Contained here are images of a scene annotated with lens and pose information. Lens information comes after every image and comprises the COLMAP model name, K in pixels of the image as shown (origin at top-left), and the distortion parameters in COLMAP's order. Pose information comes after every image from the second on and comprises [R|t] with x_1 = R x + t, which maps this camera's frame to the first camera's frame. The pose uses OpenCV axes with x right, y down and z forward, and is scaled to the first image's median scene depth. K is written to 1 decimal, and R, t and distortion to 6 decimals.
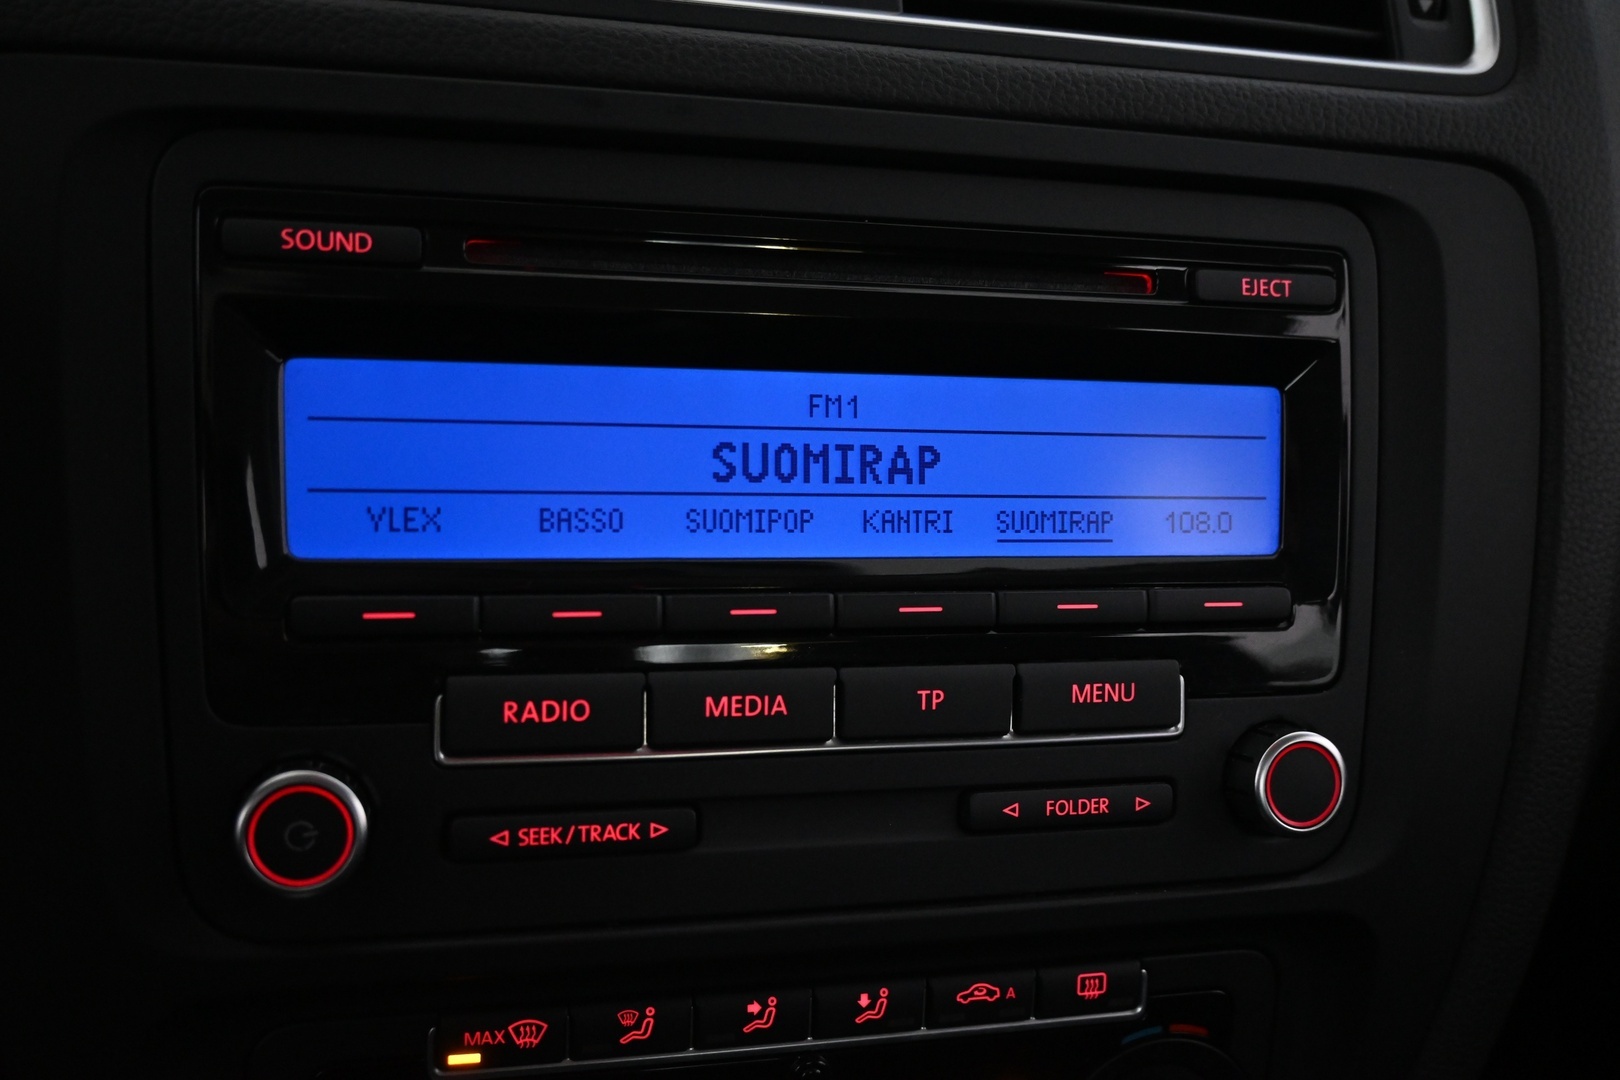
lens RADIAL K [[1539.8, 0, 810.3], [0, 1539.8, 540.4], [0, 0, 1]] dist [-0.008835, 0.000000]
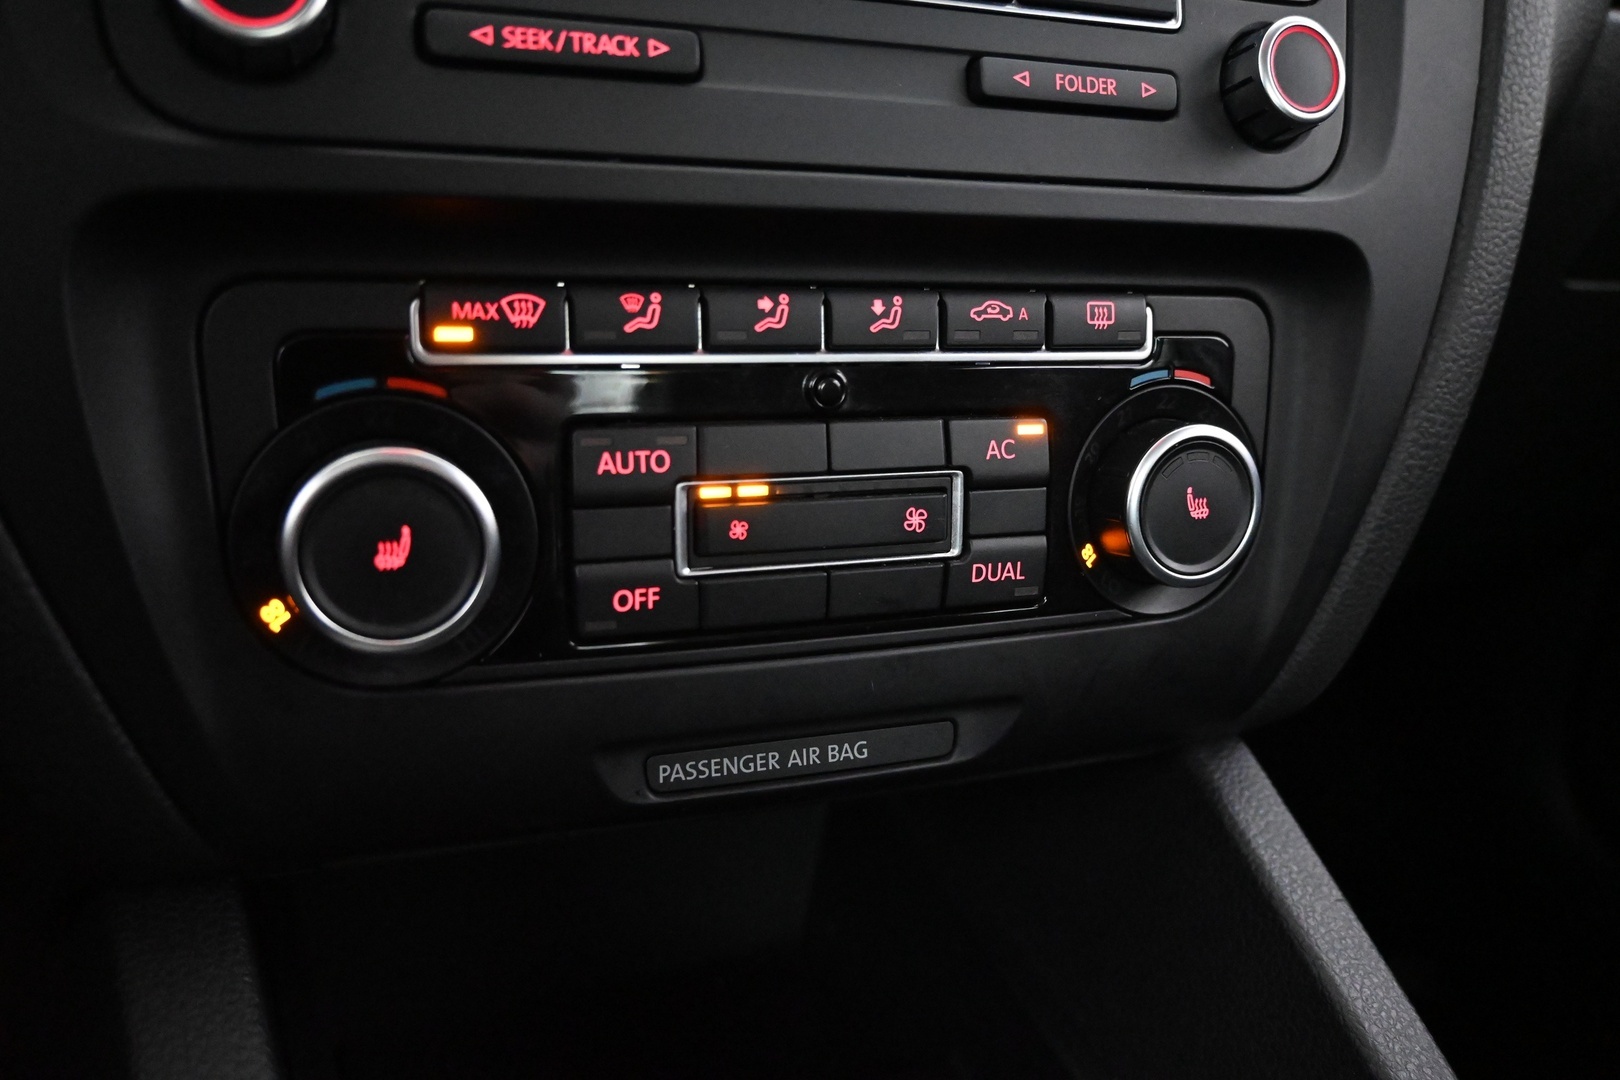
lens RADIAL K [[1287.4, 0, 812.7], [0, 1287.4, 548.4], [0, 0, 1]] dist [-0.001571, 0.001106]
pose [[0.992554, -0.064744, 0.103170, -0.101838], [0.065315, 0.997862, -0.002164, 0.472345], [-0.102809, 0.008887, 0.994661, 0.230304]]
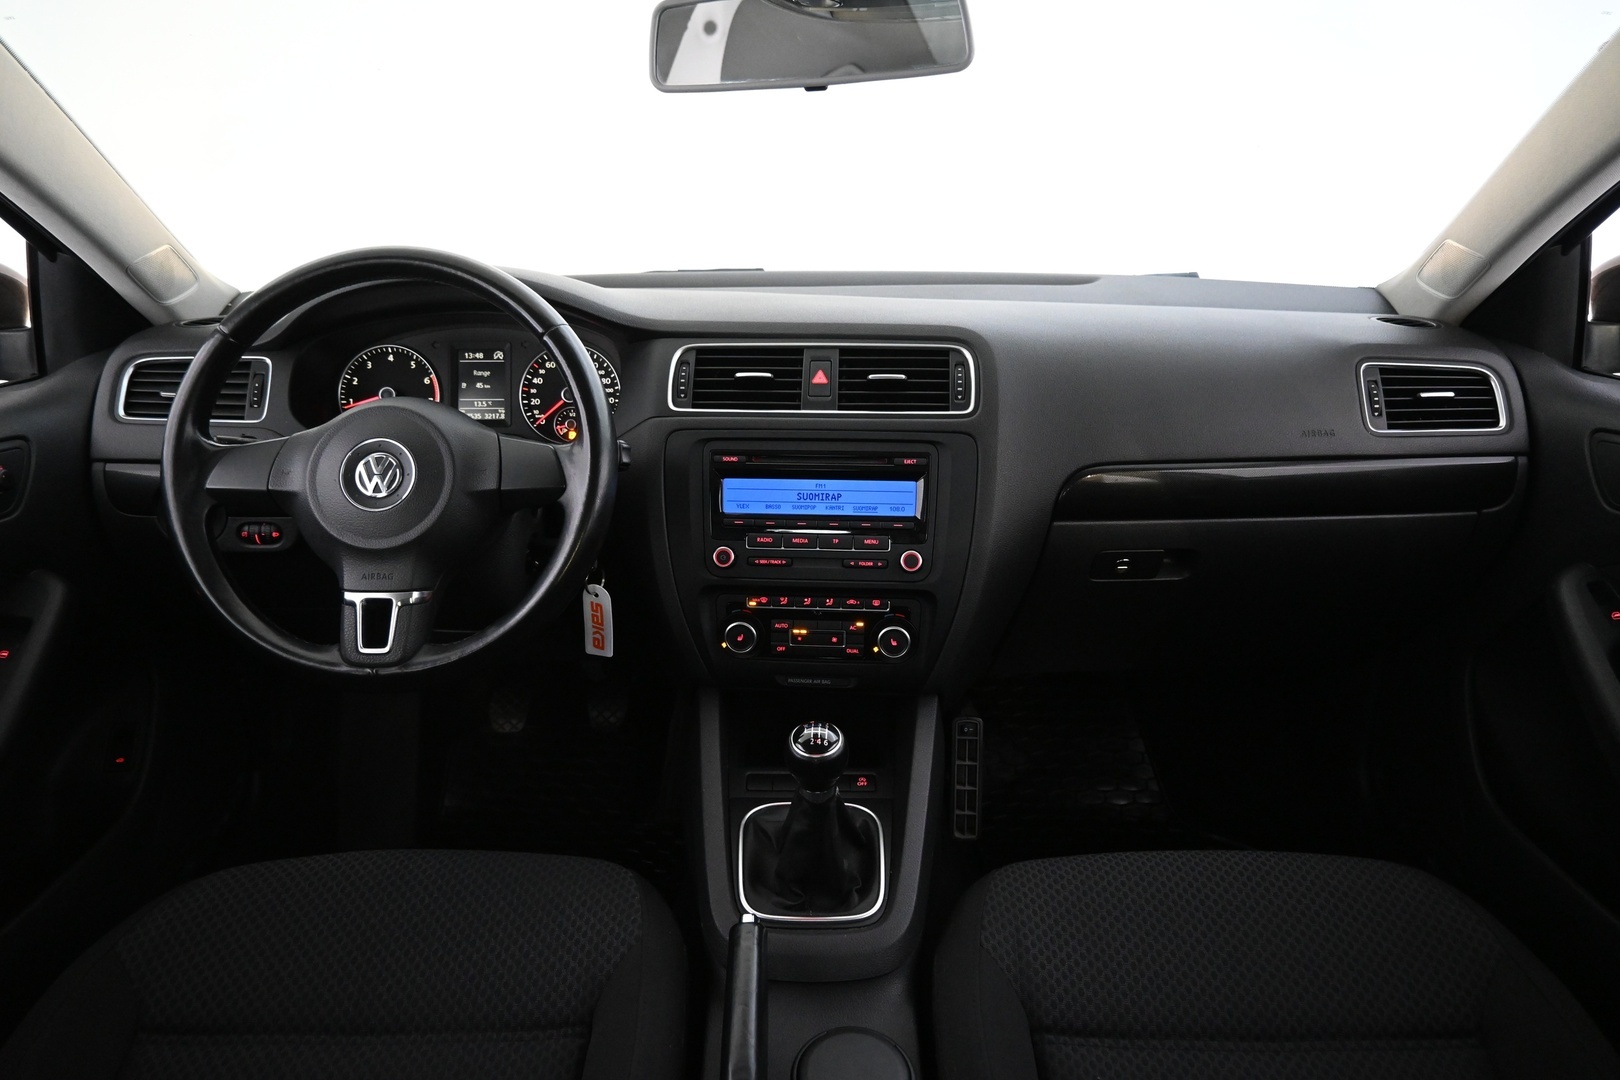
lens RADIAL K [[1119.5, 0, 811.4], [0, 1119.5, 543.5], [0, 0, 1]] dist [-0.000112, -0.000378]
pose [[0.933424, 0.023217, -0.358023, 1.400780], [-0.020792, 0.999727, 0.010624, 0.072270], [0.358172, -0.002473, 0.933652, -2.670313]]
